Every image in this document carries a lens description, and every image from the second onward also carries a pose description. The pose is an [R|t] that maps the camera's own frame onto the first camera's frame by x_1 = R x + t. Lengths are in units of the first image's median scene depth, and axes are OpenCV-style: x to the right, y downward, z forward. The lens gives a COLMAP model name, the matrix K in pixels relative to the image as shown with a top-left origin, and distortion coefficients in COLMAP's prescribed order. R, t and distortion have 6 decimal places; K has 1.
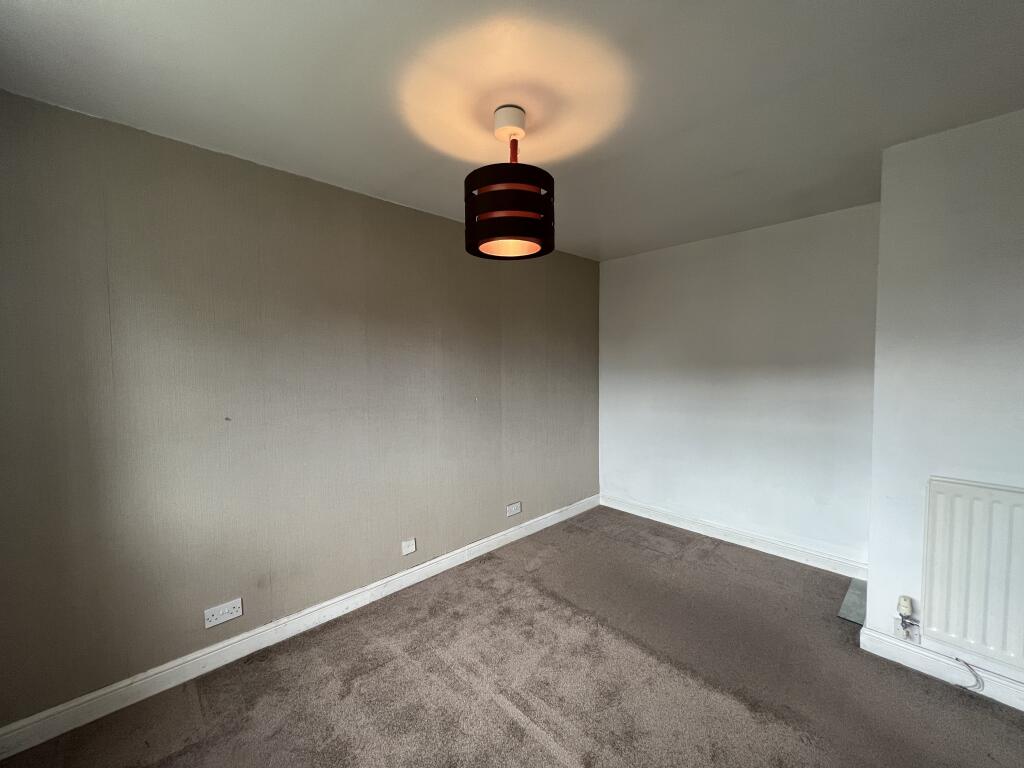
lens RADIAL K [[410.7, 0, 512.0], [0, 410.7, 380.7], [0, 0, 1]] dist [-0.000935, 0.001048]
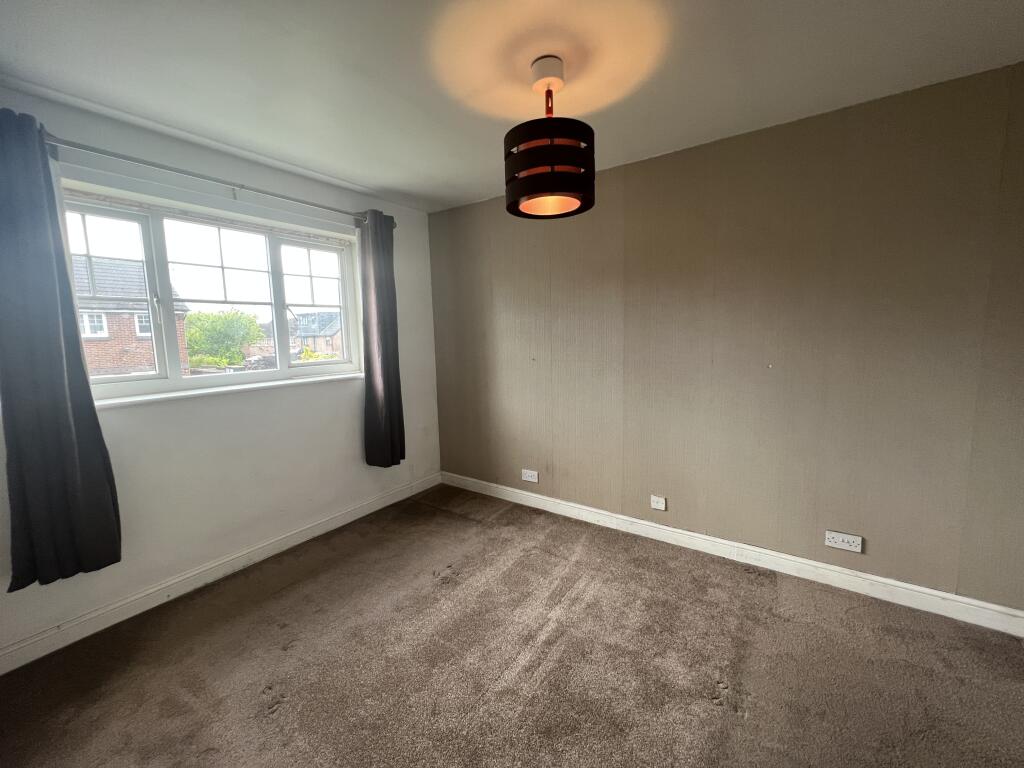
lens RADIAL K [[410.7, 0, 511.7], [0, 410.7, 381.2], [0, 0, 1]] dist [-0.000935, 0.001048]
pose [[0.187949, 0.116450, -0.975251, 0.780527], [-0.021545, 0.993196, 0.114441, -0.004176], [0.981943, -0.000497, 0.189179, 0.553581]]
